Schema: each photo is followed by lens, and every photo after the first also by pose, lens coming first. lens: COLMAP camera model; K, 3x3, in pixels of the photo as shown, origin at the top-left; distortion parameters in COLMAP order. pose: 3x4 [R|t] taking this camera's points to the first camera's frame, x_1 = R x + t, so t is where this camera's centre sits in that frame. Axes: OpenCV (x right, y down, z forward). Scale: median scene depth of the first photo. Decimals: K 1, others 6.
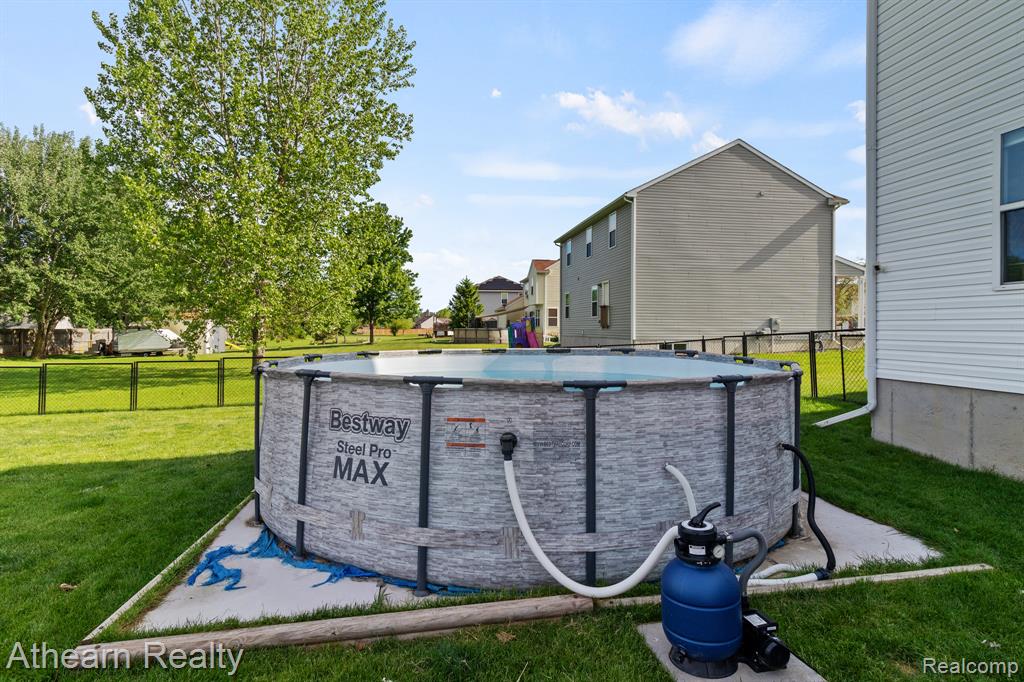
lens RADIAL K [[535.3, 0, 512.6], [0, 535.3, 323.8], [0, 0, 1]] dist [0.005506, 0.000428]
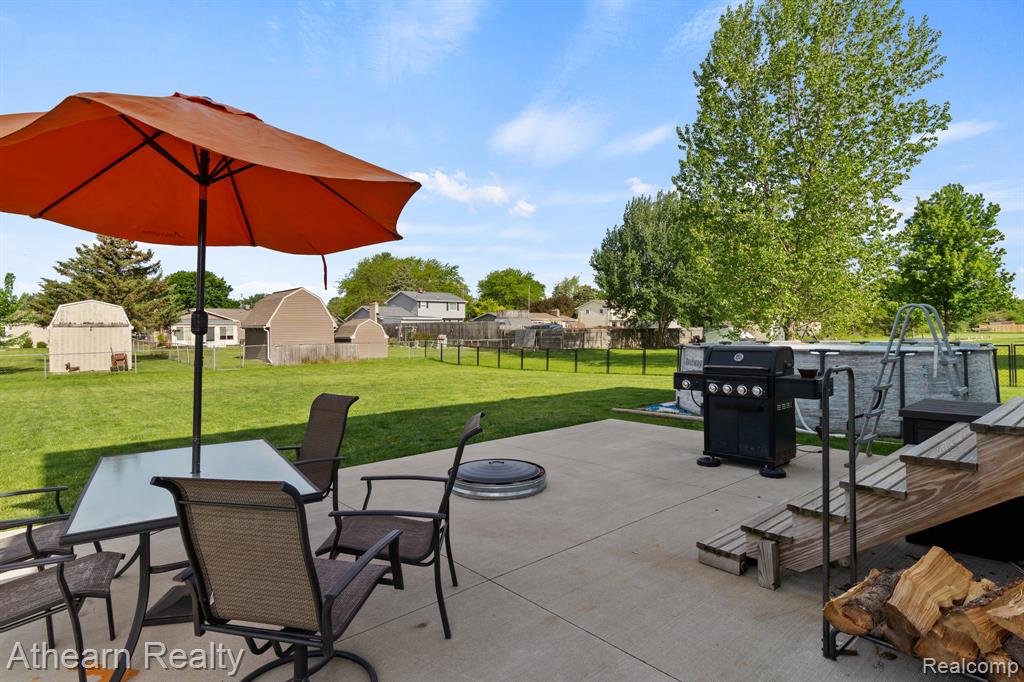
lens RADIAL K [[545.3, 0, 506.6], [0, 545.3, 337.9], [0, 0, 1]] dist [-0.000748, -0.000701]
pose [[0.523384, 0.006994, -0.852068, 0.202098], [0.019596, 0.999603, 0.020242, -0.003058], [0.851872, -0.027291, 0.523039, -0.165533]]
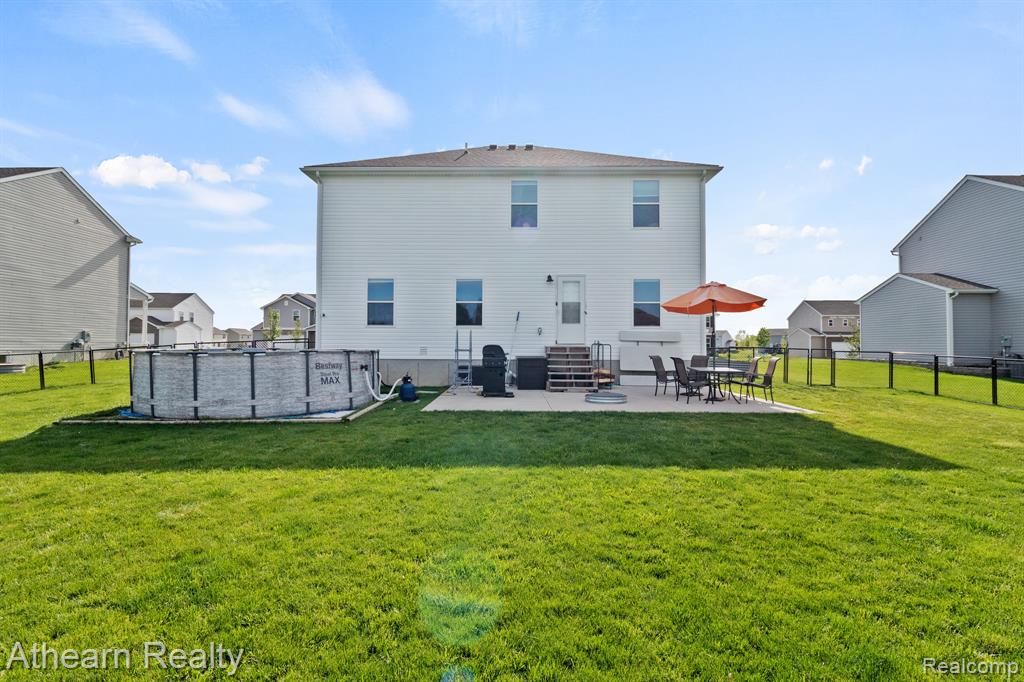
lens RADIAL K [[545.3, 0, 506.6], [0, 545.3, 337.9], [0, 0, 1]] dist [-0.000748, -0.000701]
pose [[0.168492, 0.014377, 0.985598, -0.389085], [-0.012392, 0.999846, -0.012467, 0.005854], [-0.985625, -0.010113, 0.168645, -0.067124]]
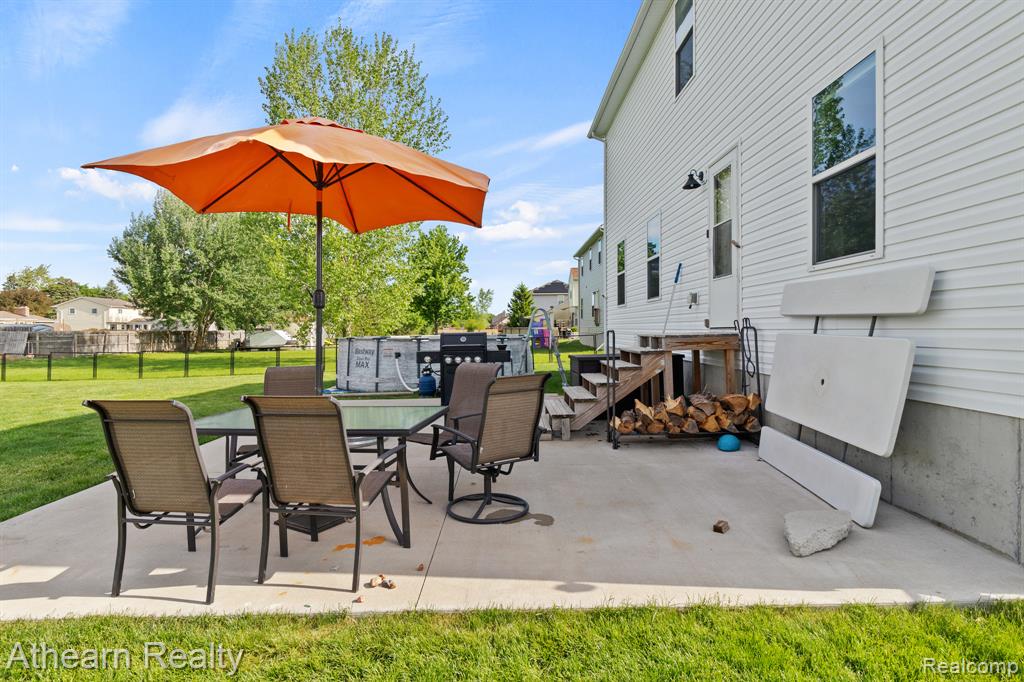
lens RADIAL K [[545.3, 0, 506.6], [0, 545.3, 337.9], [0, 0, 1]] dist [-0.000748, -0.000701]
pose [[0.986142, -0.004685, -0.165840, 0.149548], [0.008689, 0.999688, 0.023429, 0.002365], [0.165678, -0.024545, 0.985874, -0.285431]]
